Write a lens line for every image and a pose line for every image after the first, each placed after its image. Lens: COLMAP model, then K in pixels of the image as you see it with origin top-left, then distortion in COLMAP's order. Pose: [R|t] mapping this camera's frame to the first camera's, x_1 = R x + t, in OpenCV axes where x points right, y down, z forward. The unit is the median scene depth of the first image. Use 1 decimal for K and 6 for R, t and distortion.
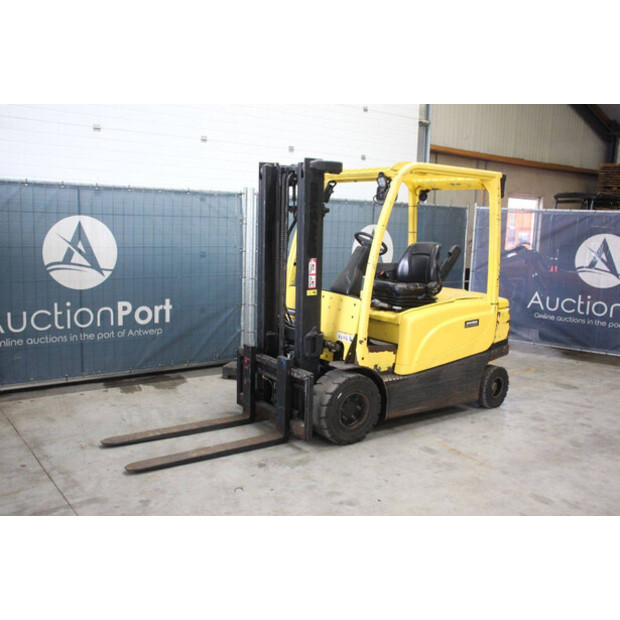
lens RADIAL K [[610.8, 0, 310.0], [0, 610.8, 310.0], [0, 0, 1]] dist [-0.112928, 0.147545]
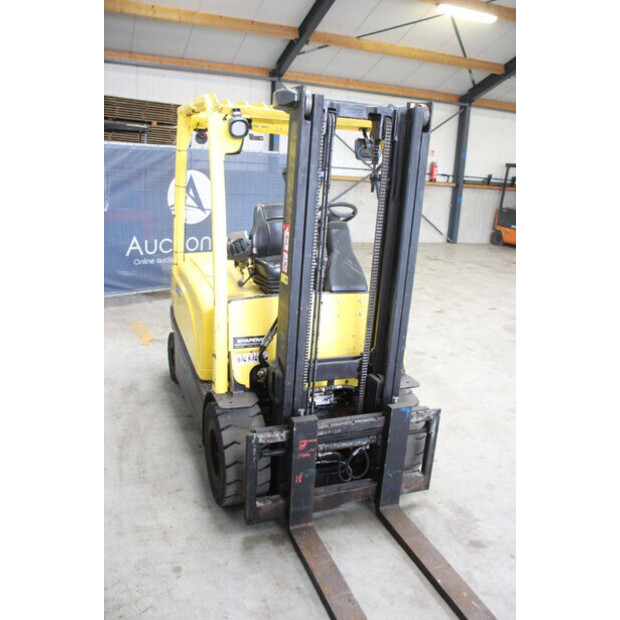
lens RADIAL K [[543.9, 0, 310.0], [0, 543.9, 310.0], [0, 0, 1]] dist [-0.161507, 0.169452]
pose [[0.240431, -0.274498, 0.931045, -0.502269], [0.094720, 0.961238, 0.258939, -0.158384], [-0.966034, 0.025931, 0.257112, 0.795296]]
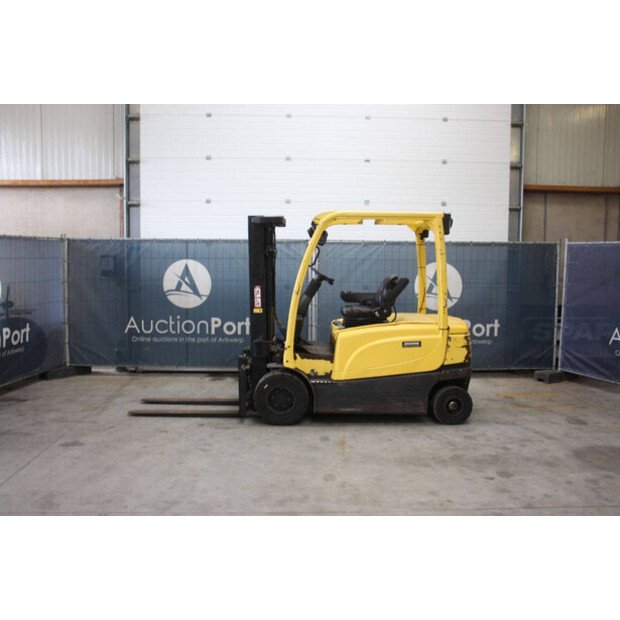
lens RADIAL K [[578.4, 0, 310.0], [0, 578.4, 310.0], [0, 0, 1]] dist [-0.152794, 0.193714]
pose [[0.819708, 0.023265, -0.572308, 0.717188], [-0.063390, 0.996722, -0.050275, 0.024269], [0.569262, 0.077490, 0.818496, -0.005934]]
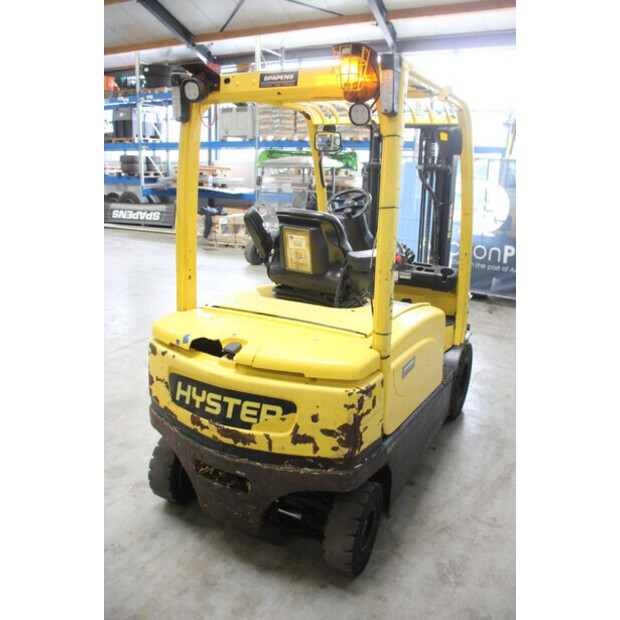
lens RADIAL K [[508.3, 0, 310.0], [0, 508.3, 310.0], [0, 0, 1]] dist [-0.172545, 0.144858]
pose [[-0.901889, 0.060271, -0.427742, 0.404520], [-0.120976, 0.915351, 0.384053, -0.212603], [0.414682, 0.398120, -0.818254, 1.456985]]
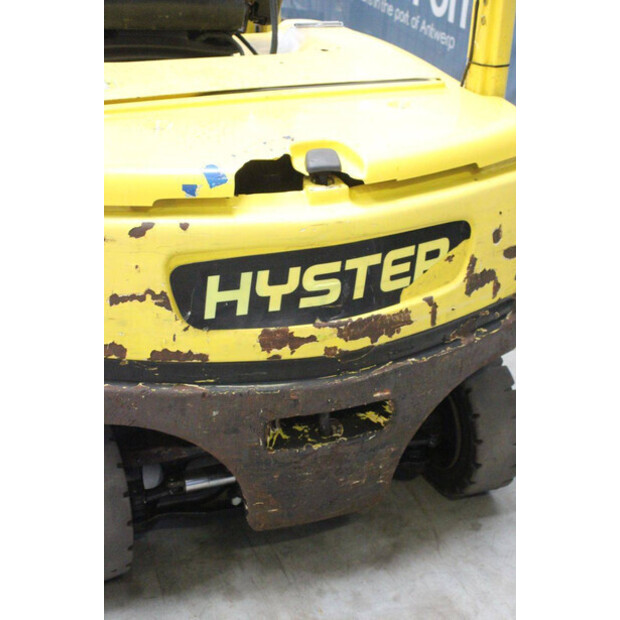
lens RADIAL K [[1077.0, 0, 310.0], [0, 1077.0, 310.0], [0, 0, 1]] dist [0.177042, 0.004054]
pose [[-0.246920, 0.405548, -0.880092, 0.667543], [-0.194302, 0.869049, 0.454973, -0.163638], [0.949356, 0.283345, -0.135787, 1.193801]]
